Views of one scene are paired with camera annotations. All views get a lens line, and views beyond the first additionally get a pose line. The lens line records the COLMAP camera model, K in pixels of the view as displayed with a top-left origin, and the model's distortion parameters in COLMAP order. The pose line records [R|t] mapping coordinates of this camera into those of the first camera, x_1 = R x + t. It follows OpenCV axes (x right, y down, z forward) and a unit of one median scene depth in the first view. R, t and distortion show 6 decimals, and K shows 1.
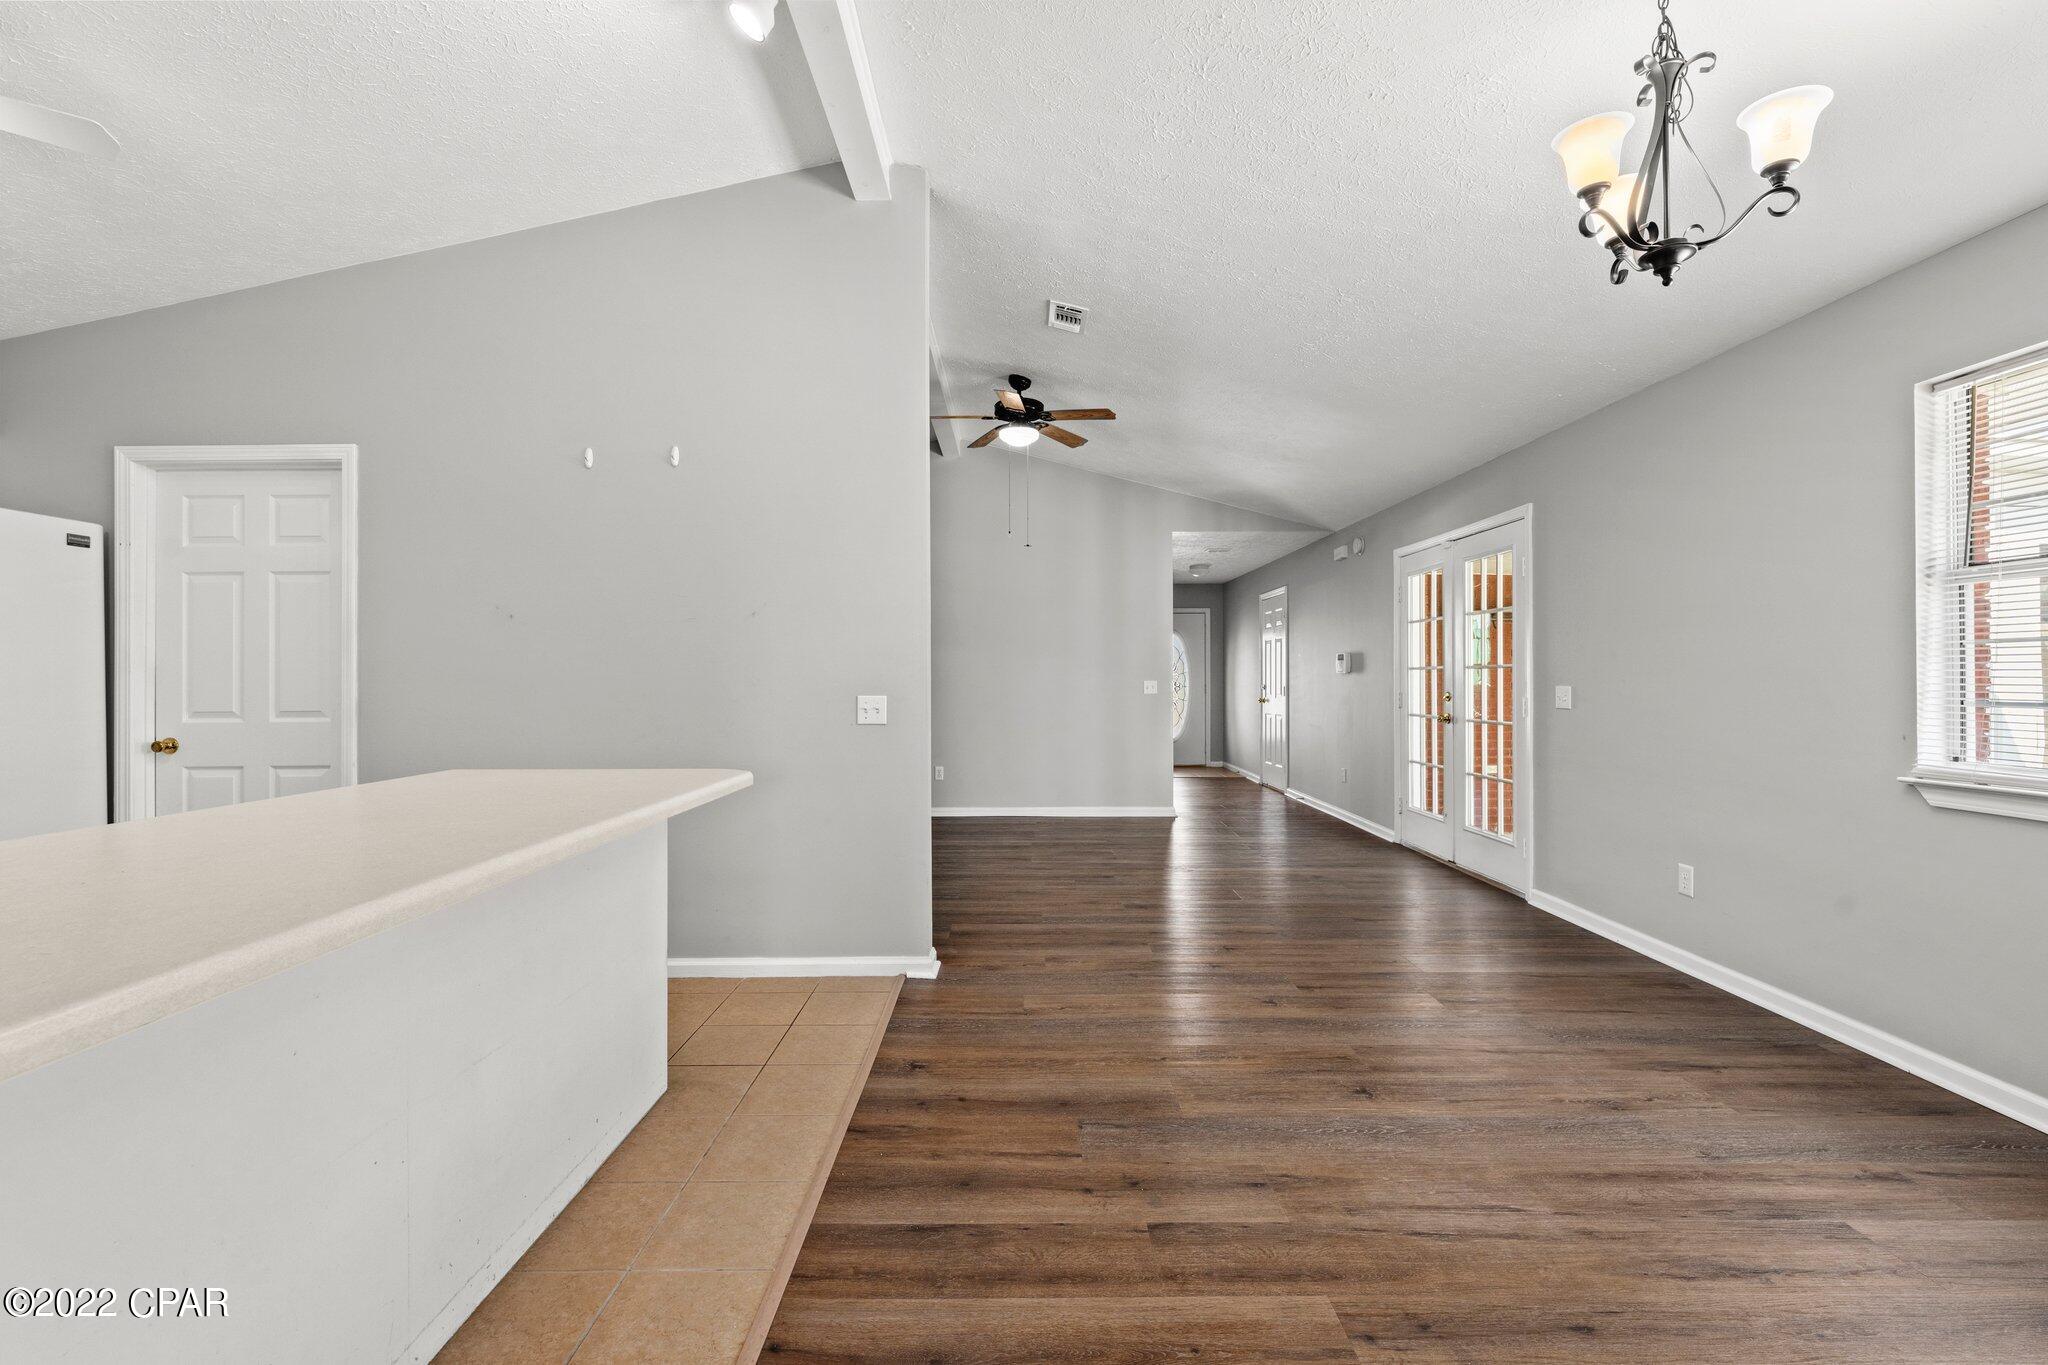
lens RADIAL K [[865.2, 0, 1028.2], [0, 865.2, 673.6], [0, 0, 1]] dist [-0.000051, -0.000165]
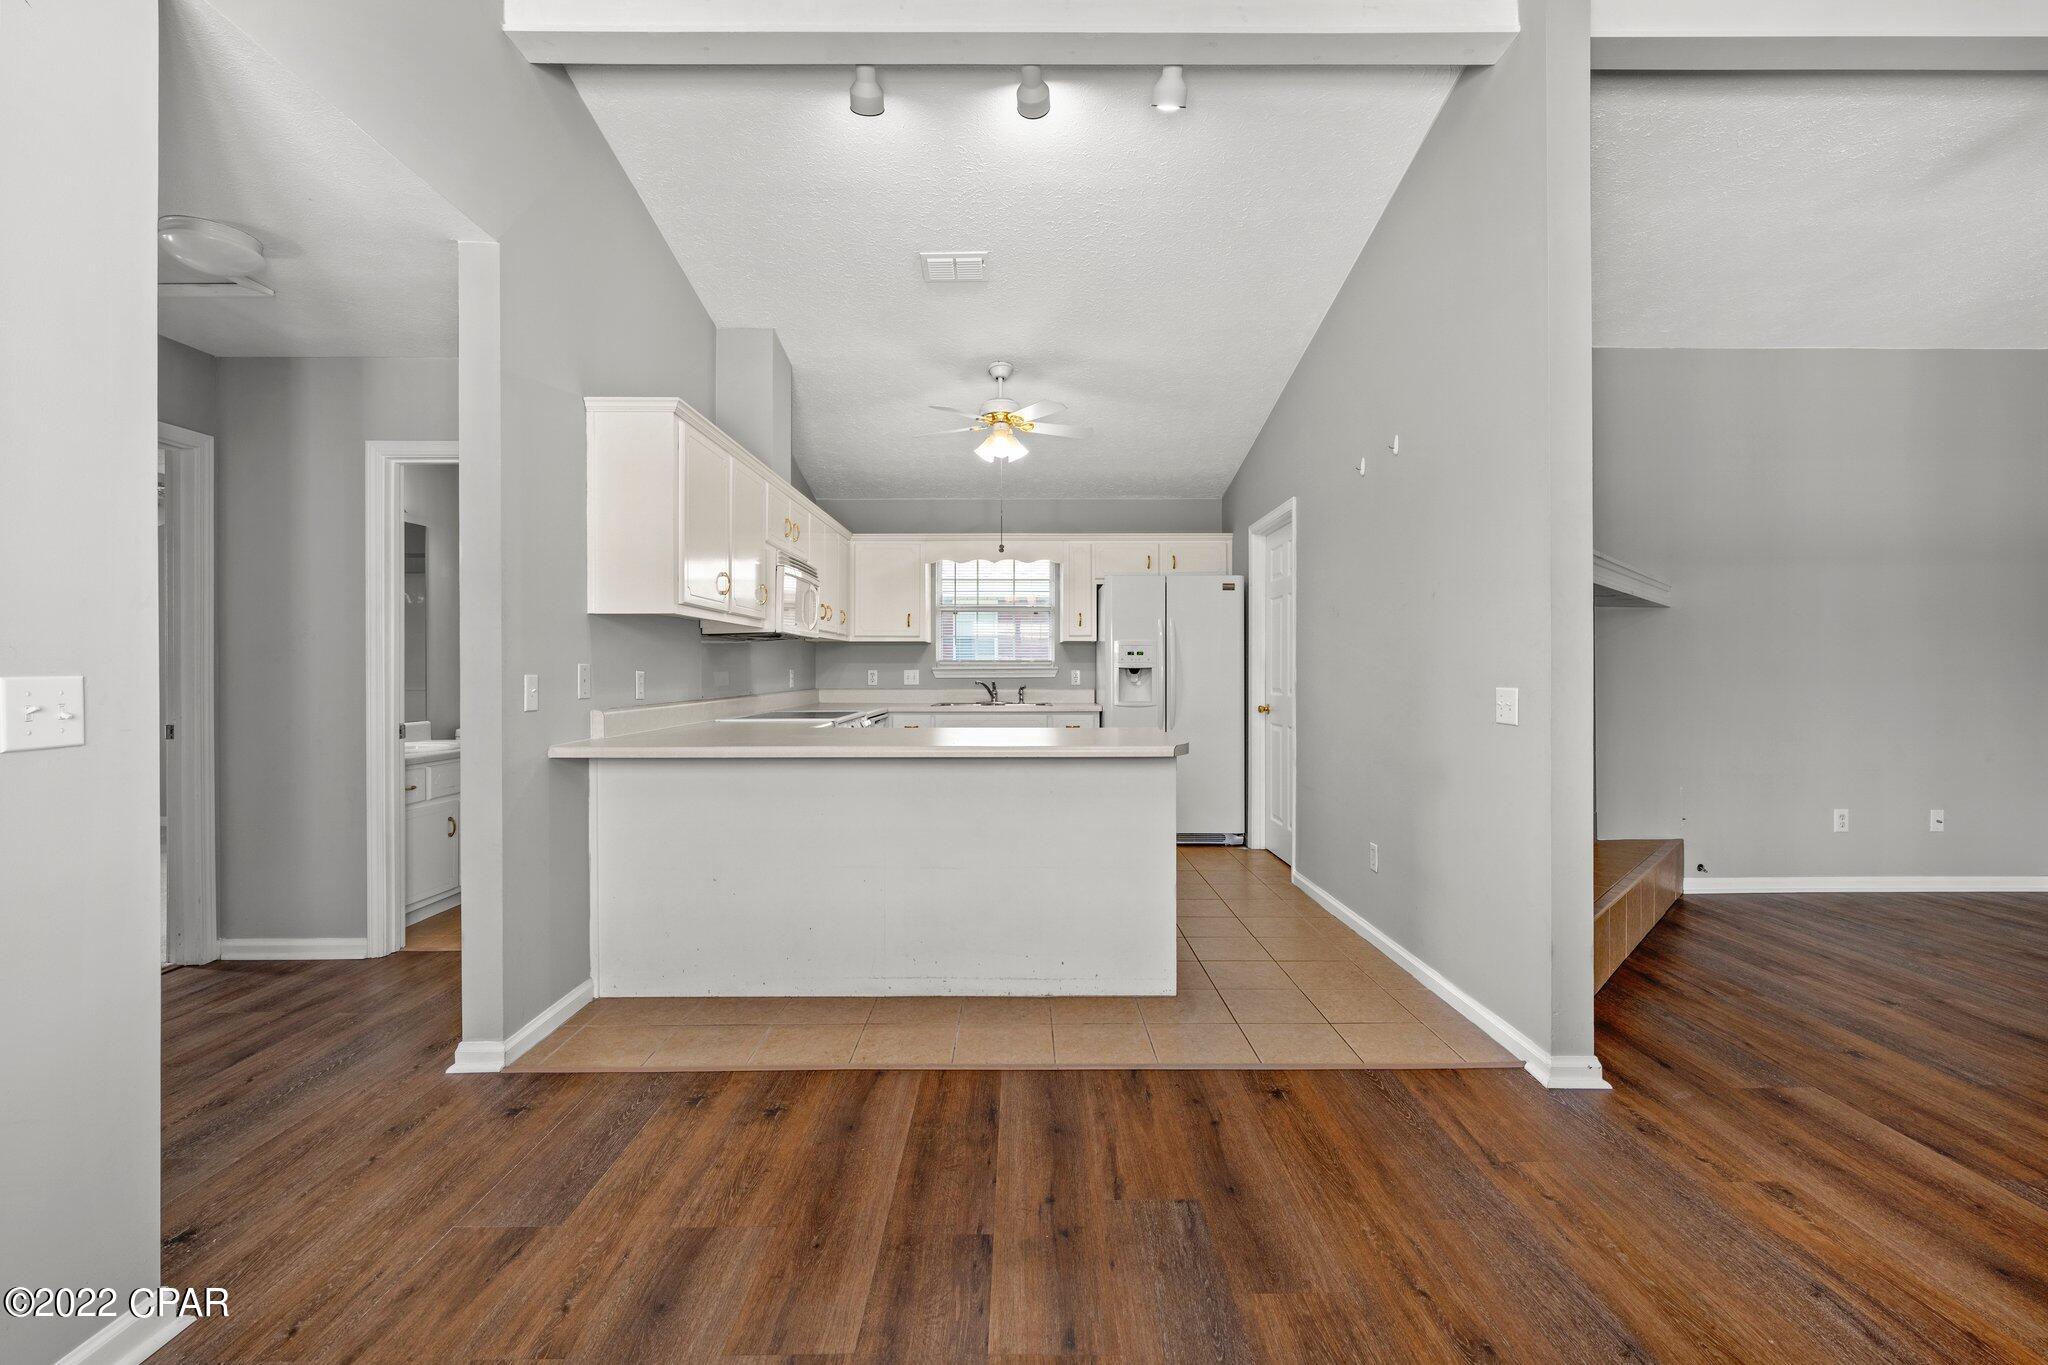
lens RADIAL K [[858.2, 0, 1022.0], [0, 858.2, 676.9], [0, 0, 1]] dist [-0.006703, 0.000067]
pose [[-0.004810, 0.010515, -0.999933, 0.614580], [0.005425, 0.999930, 0.010489, 0.005374], [0.999974, -0.005374, -0.004867, 0.594701]]
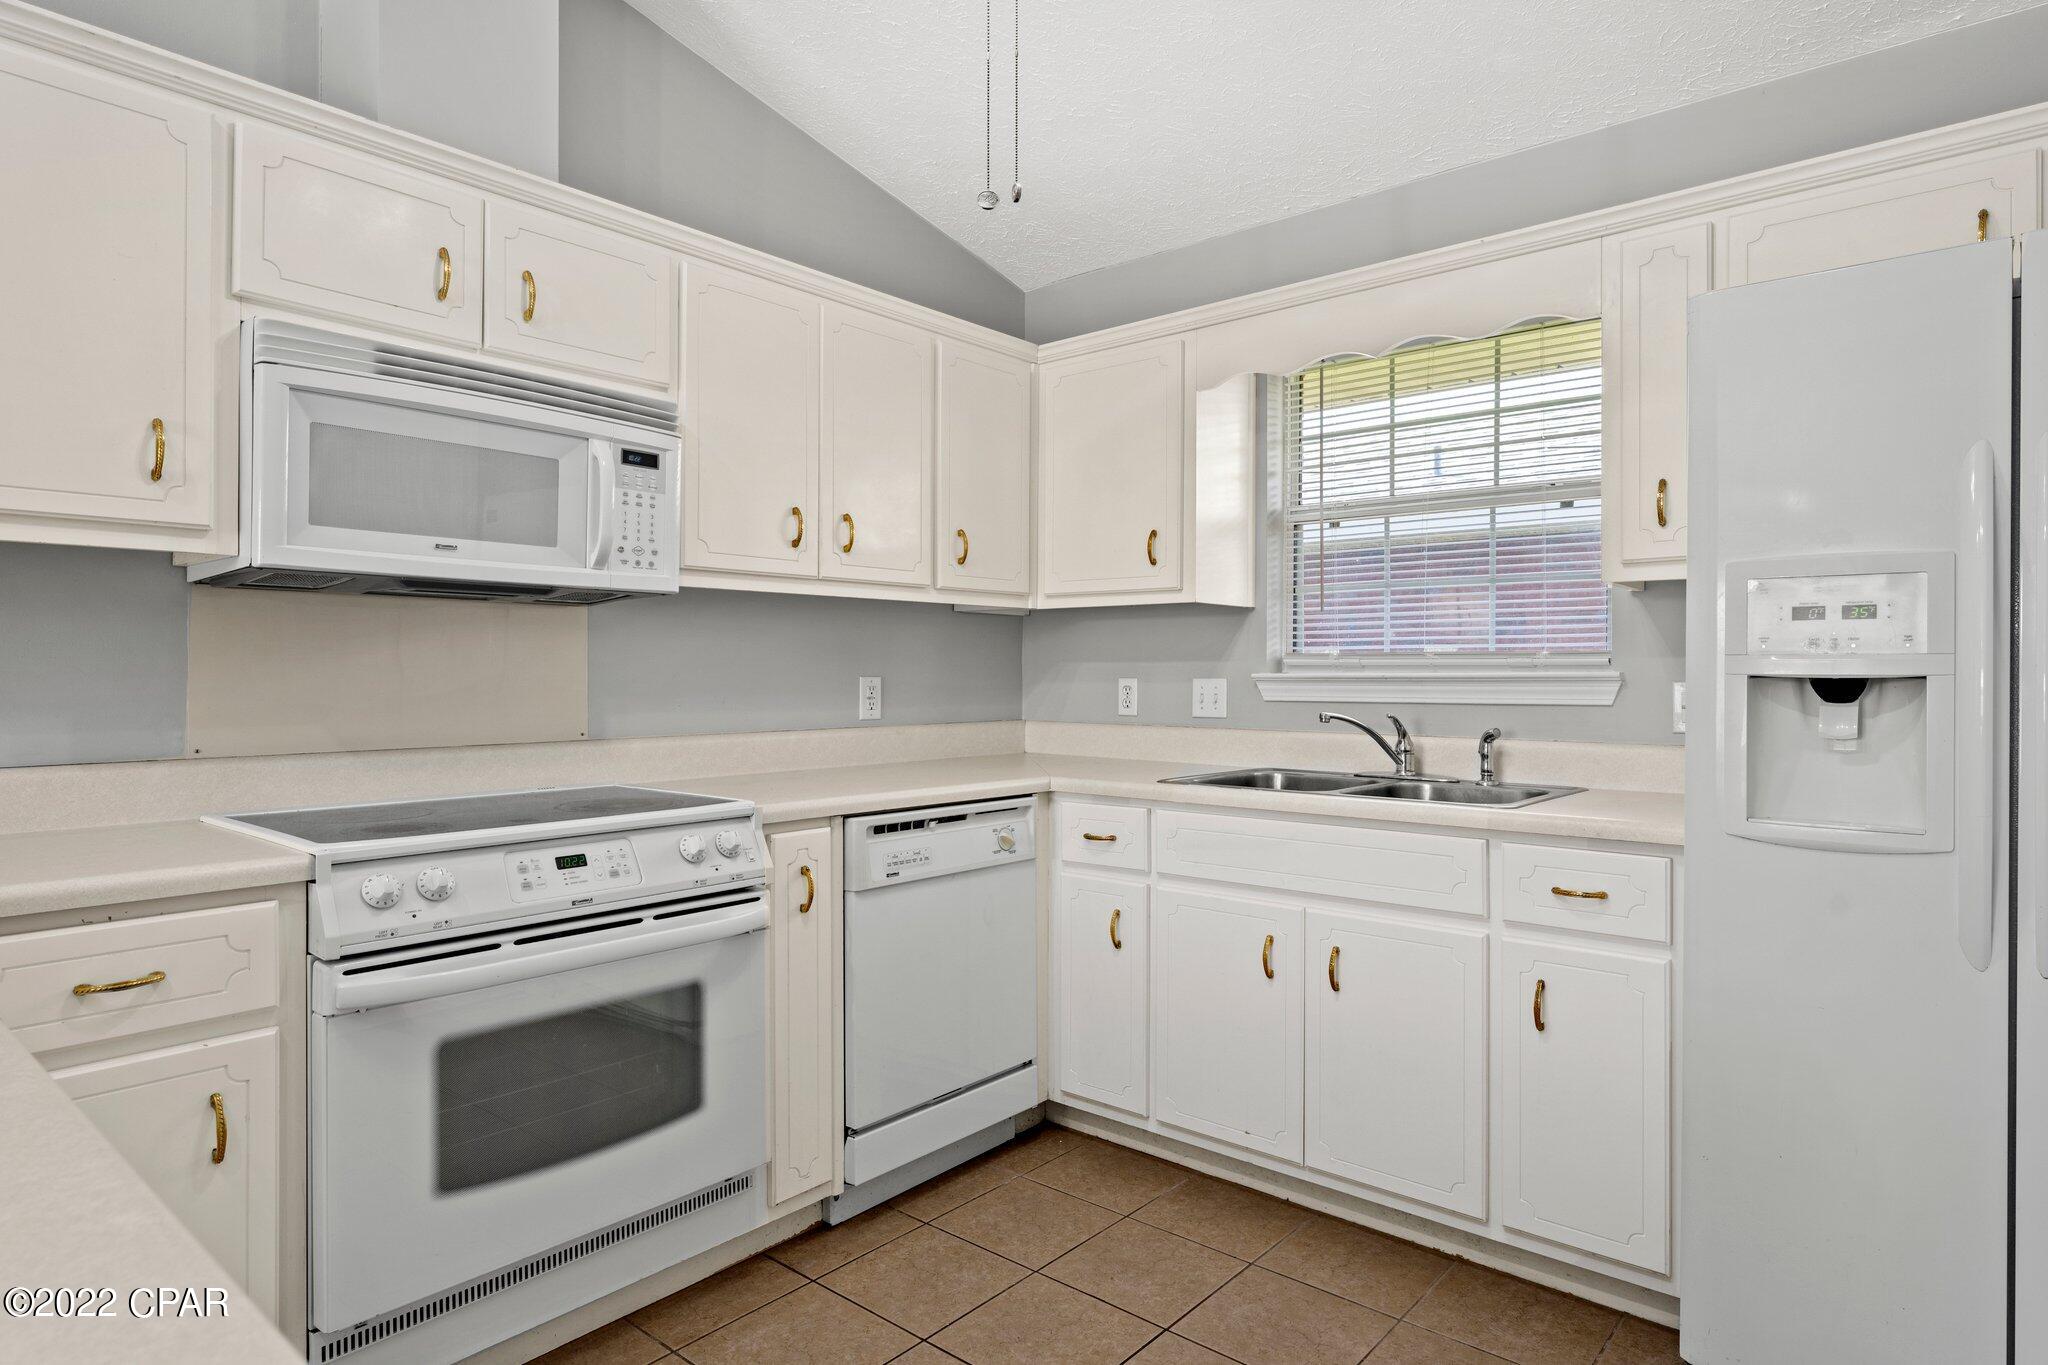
lens RADIAL K [[1142.0, 0, 1029.6], [0, 1142.0, 668.5], [0, 0, 1]] dist [0.000039, -0.002480]
pose [[-0.651830, -0.002933, -0.758360, -0.469712], [0.002171, 0.999981, -0.005734, 0.005612], [0.758362, -0.005384, -0.651811, 0.872288]]
